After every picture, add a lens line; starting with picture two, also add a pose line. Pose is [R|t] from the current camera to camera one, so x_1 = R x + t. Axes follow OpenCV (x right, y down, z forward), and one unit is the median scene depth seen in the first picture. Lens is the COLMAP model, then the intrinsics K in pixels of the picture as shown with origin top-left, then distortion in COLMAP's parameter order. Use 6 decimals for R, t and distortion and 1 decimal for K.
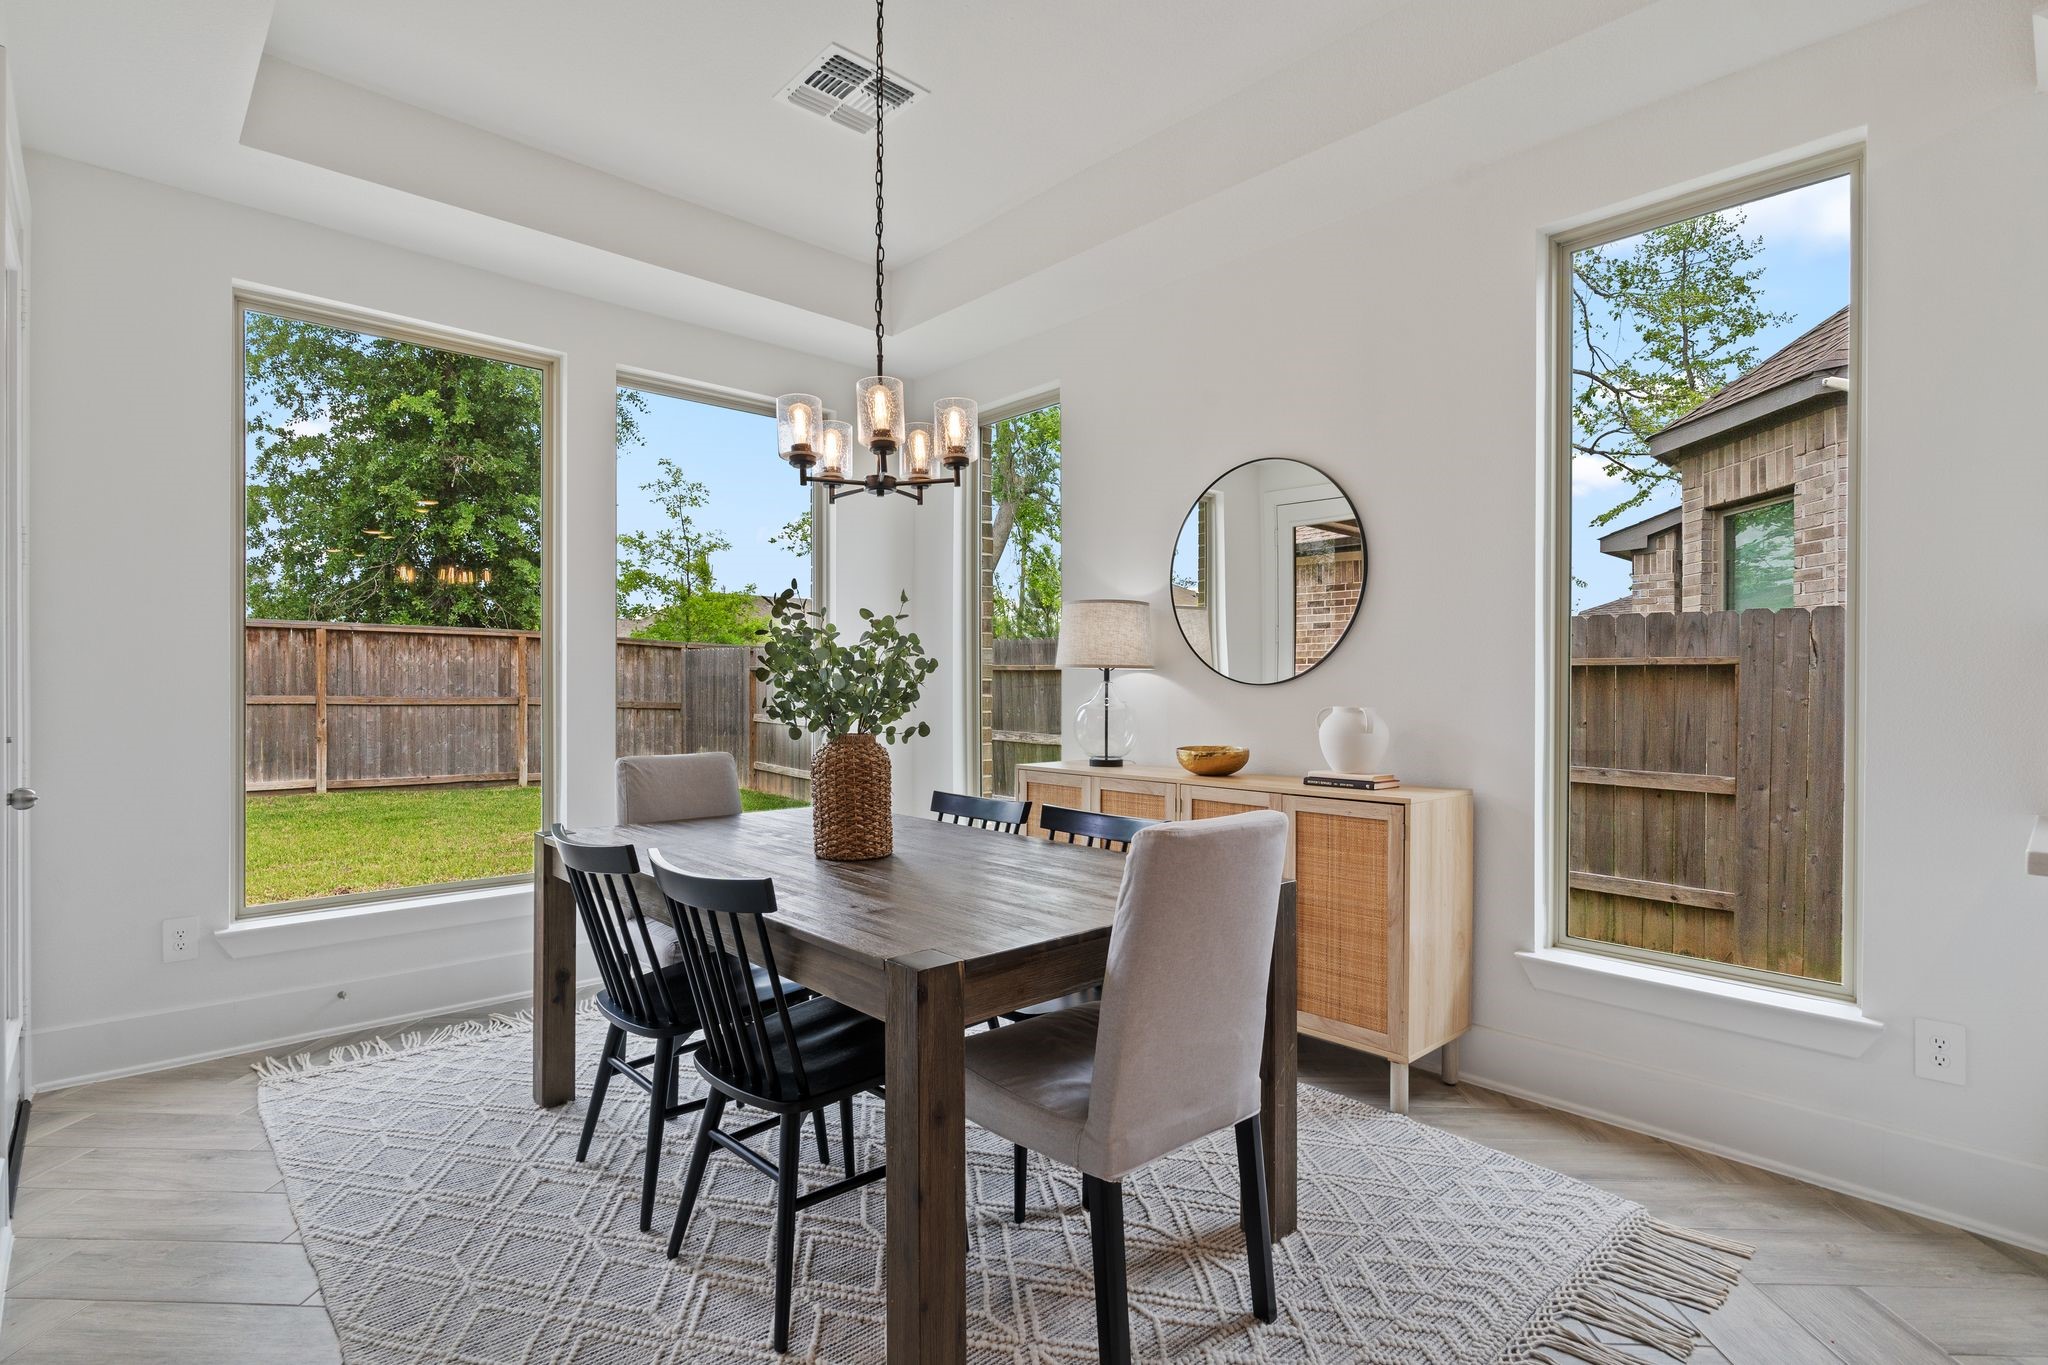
lens RADIAL K [[945.1, 0, 1025.6], [0, 945.1, 680.6], [0, 0, 1]] dist [0.001800, 0.000394]
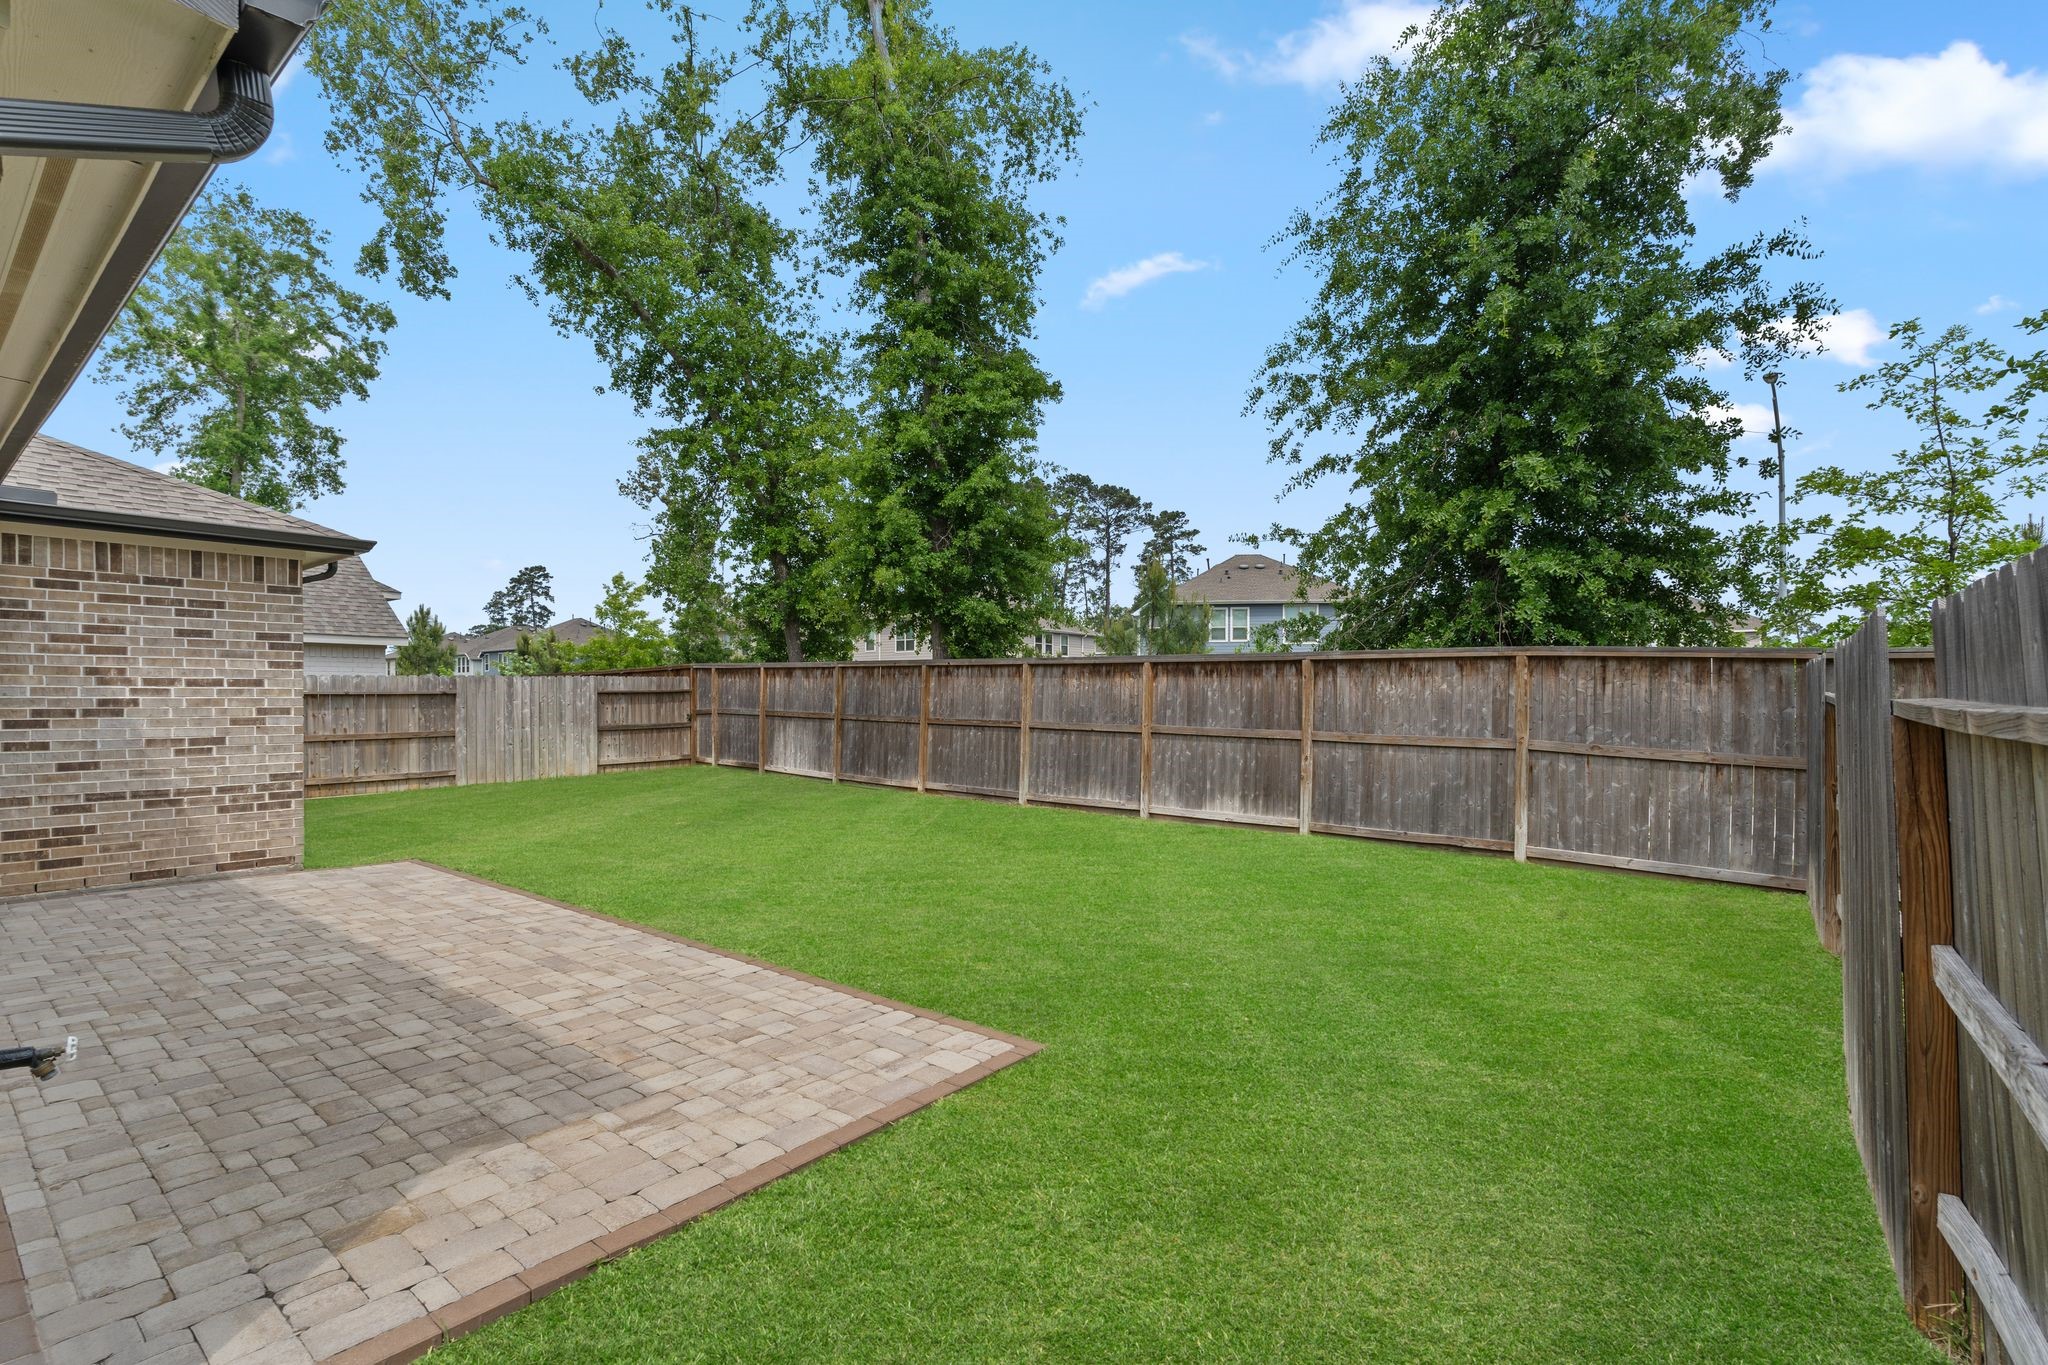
lens RADIAL K [[945.1, 0, 1040.8], [0, 945.1, 683.8], [0, 0, 1]] dist [0.001800, 0.000394]
pose [[0.136690, -0.021991, -0.990370, 0.141538], [-0.001665, 0.999747, -0.022429, -0.008754], [0.990613, 0.004714, 0.136618, 0.566603]]
